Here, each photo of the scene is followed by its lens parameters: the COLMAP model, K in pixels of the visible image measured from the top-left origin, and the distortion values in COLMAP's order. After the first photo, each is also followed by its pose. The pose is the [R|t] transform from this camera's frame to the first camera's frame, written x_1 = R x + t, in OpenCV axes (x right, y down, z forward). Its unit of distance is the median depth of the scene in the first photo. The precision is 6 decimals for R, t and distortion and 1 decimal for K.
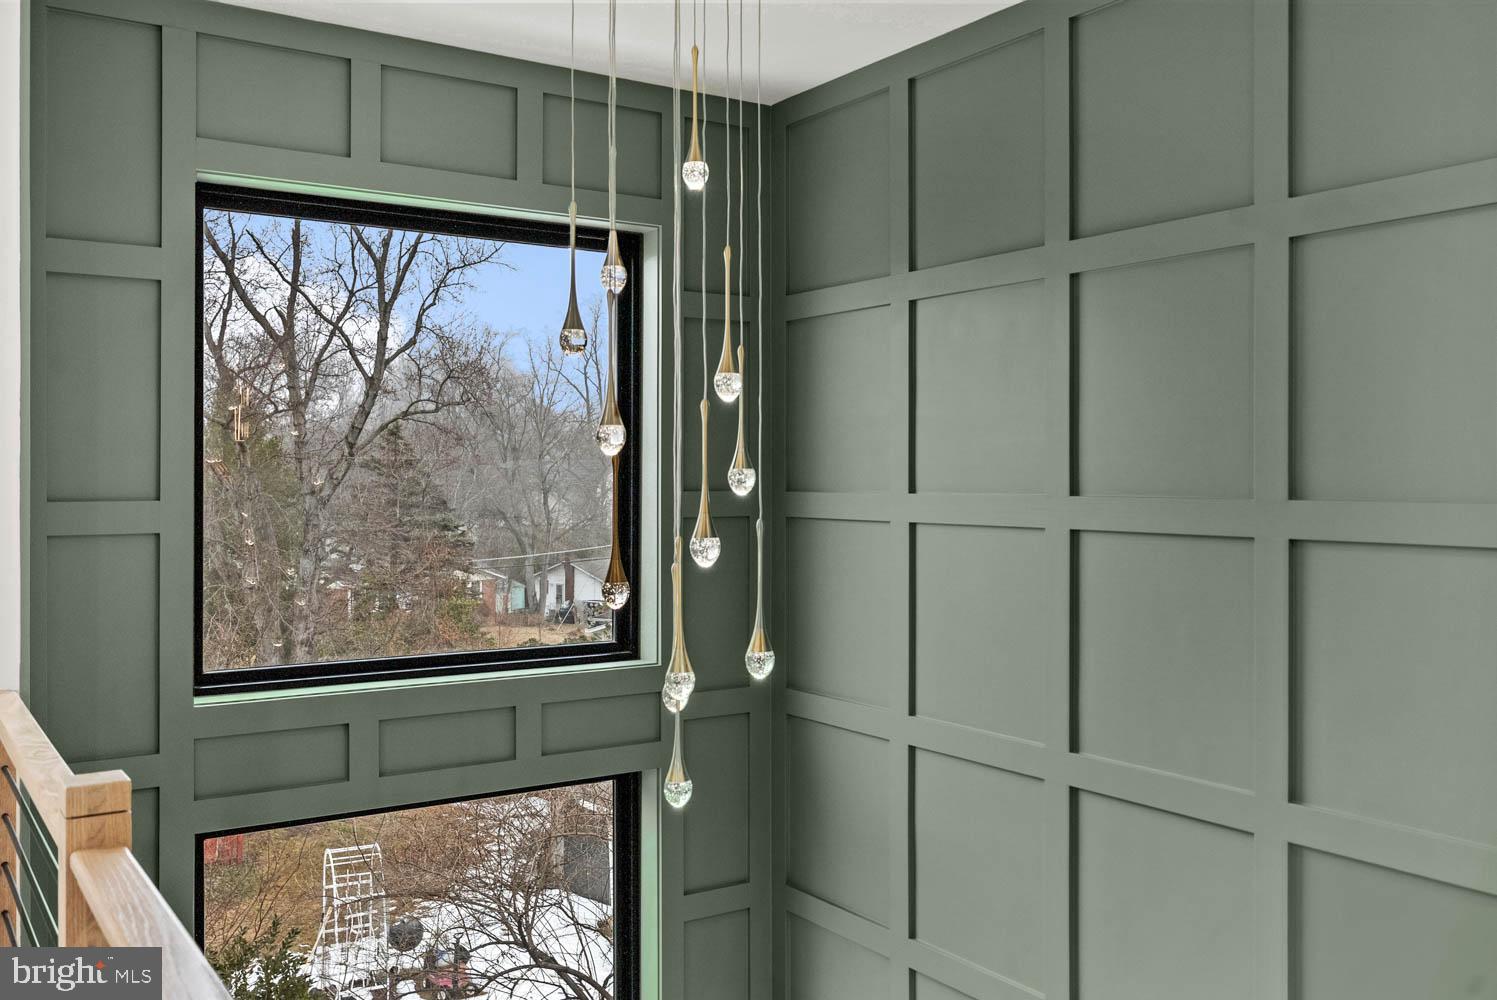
lens RADIAL K [[1332.8, 0, 752.4], [0, 1332.8, 467.5], [0, 0, 1]] dist [-0.004534, 0.006854]
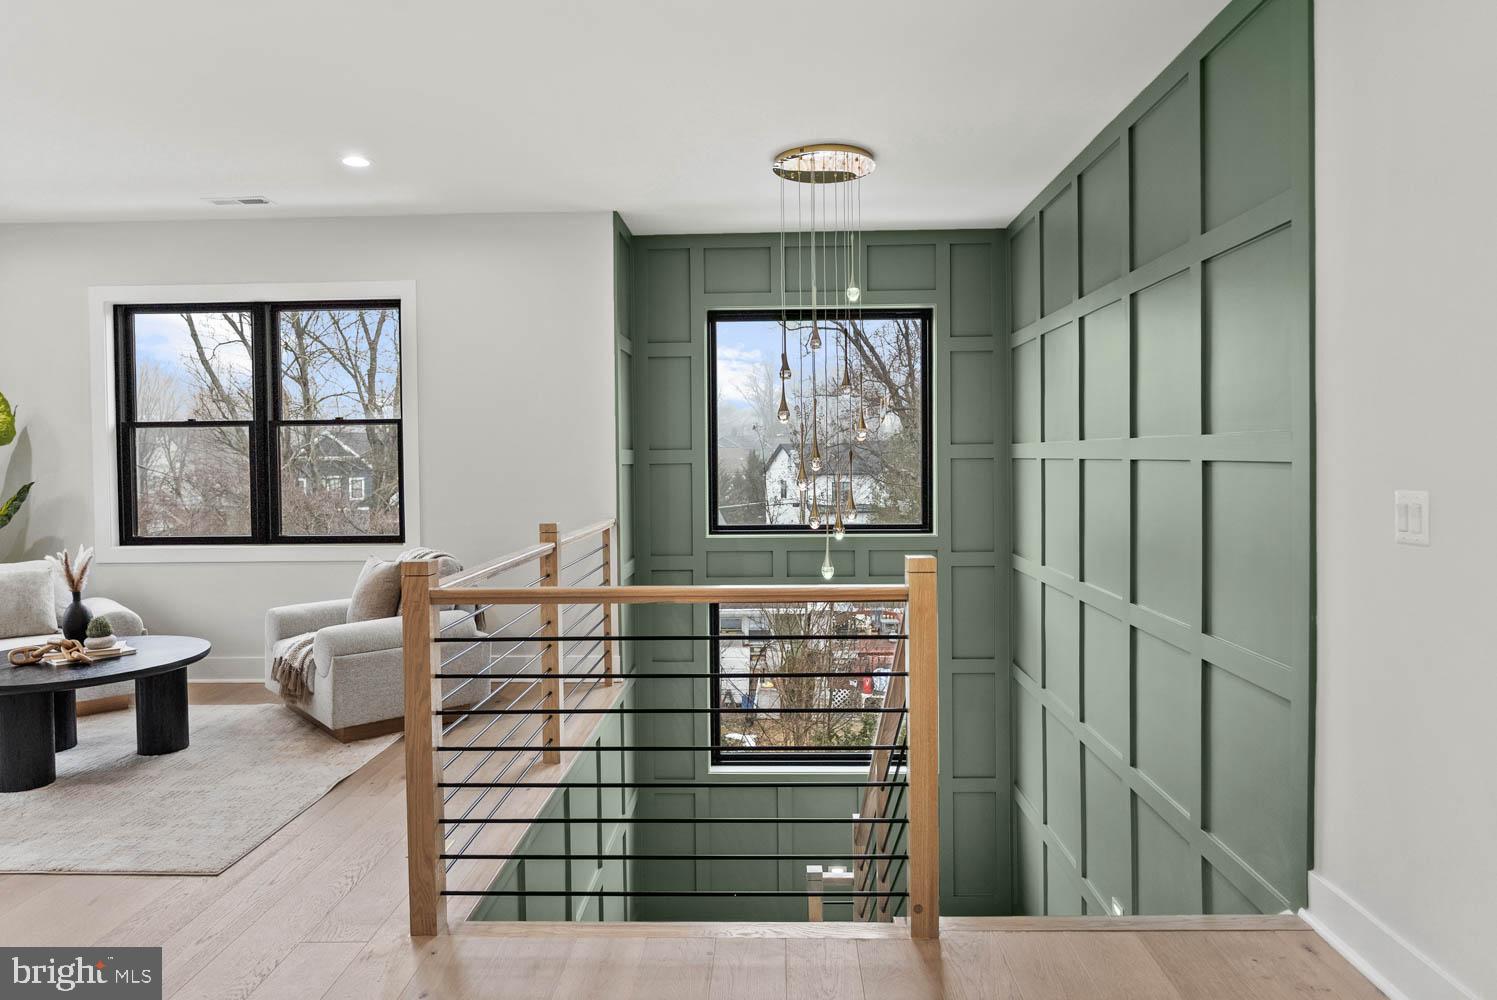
lens RADIAL K [[934.8, 0, 744.4], [0, 934.8, 469.4], [0, 0, 1]] dist [-0.004112, 0.002995]
pose [[0.806154, 0.000012, -0.591706, 0.498642], [0.015305, 0.999665, 0.020871, 0.021878], [0.591508, -0.025881, 0.805884, -0.232083]]
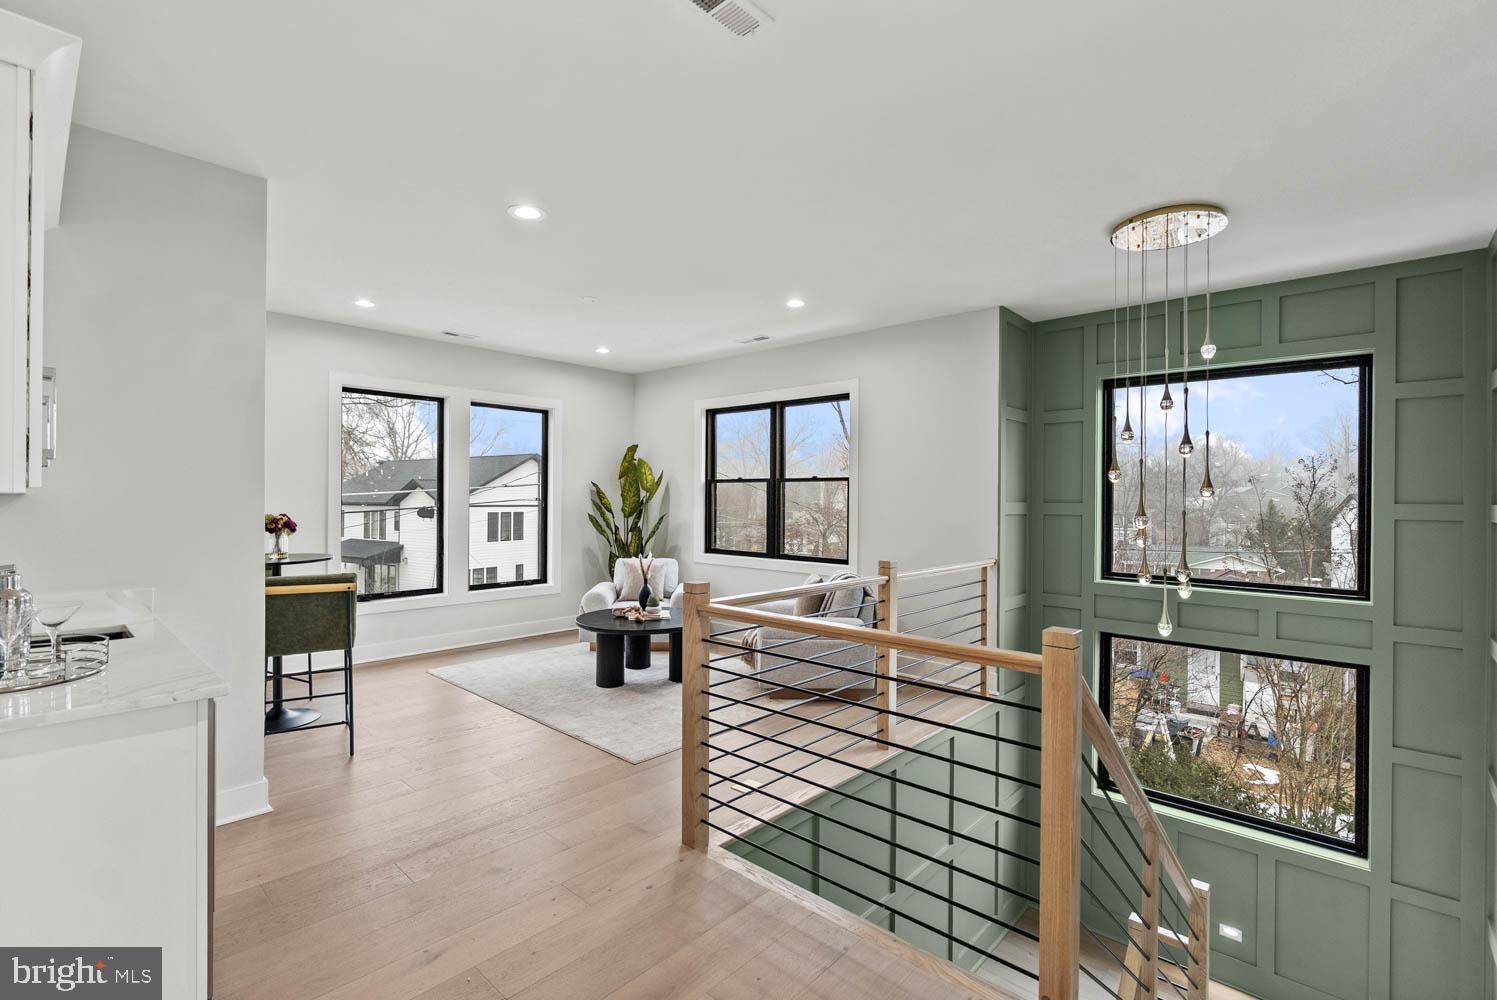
lens RADIAL K [[677.2, 0, 743.2], [0, 677.2, 495.7], [0, 0, 1]] dist [0.001272, 0.000913]
pose [[0.233867, -0.000562, -0.972269, 0.590394], [-0.001352, 0.999999, -0.000903, 0.009642], [0.972268, 0.001526, 0.233866, 0.012160]]
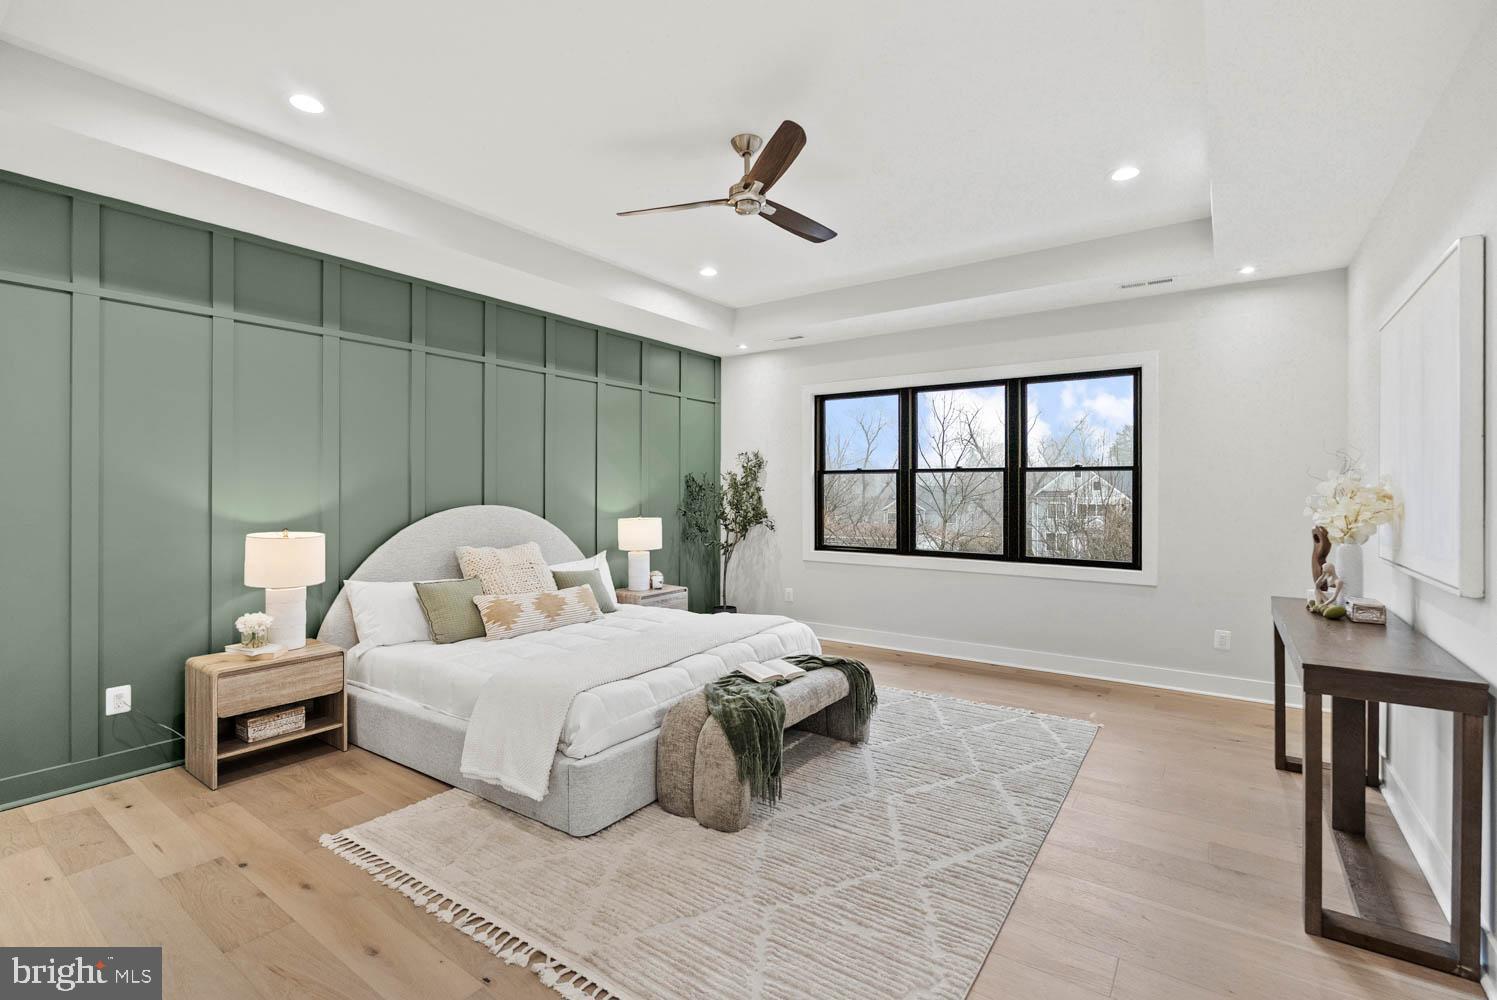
lens RADIAL K [[677.2, 0, 749.5], [0, 677.2, 489.9], [0, 0, 1]] dist [0.001272, 0.000913]
pose [[0.342783, -0.004663, -0.939403, 0.359278], [-0.001998, 0.999982, -0.005693, 0.021244], [0.939412, 0.003828, 0.342768, -0.336611]]
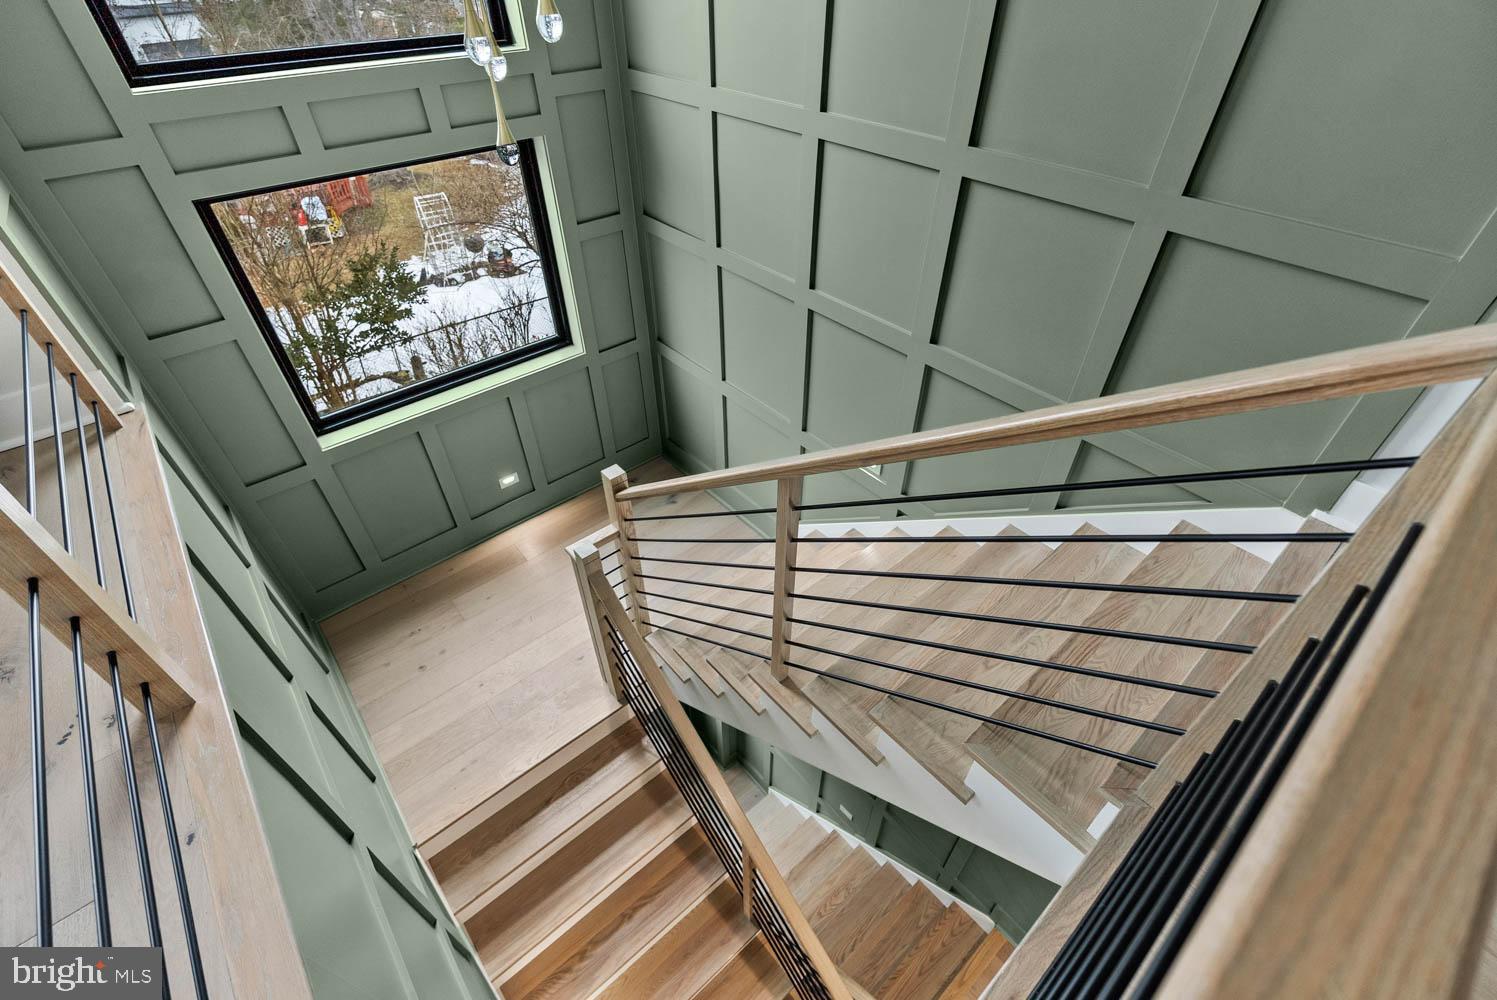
lens RADIAL K [[677.2, 0, 748.9], [0, 677.2, 492.1], [0, 0, 1]] dist [0.001272, 0.000913]
pose [[0.994586, -0.076484, 0.070349, 0.069656], [0.012274, 0.758697, 0.651328, 0.043493], [-0.103189, -0.646938, 0.755529, 0.174951]]
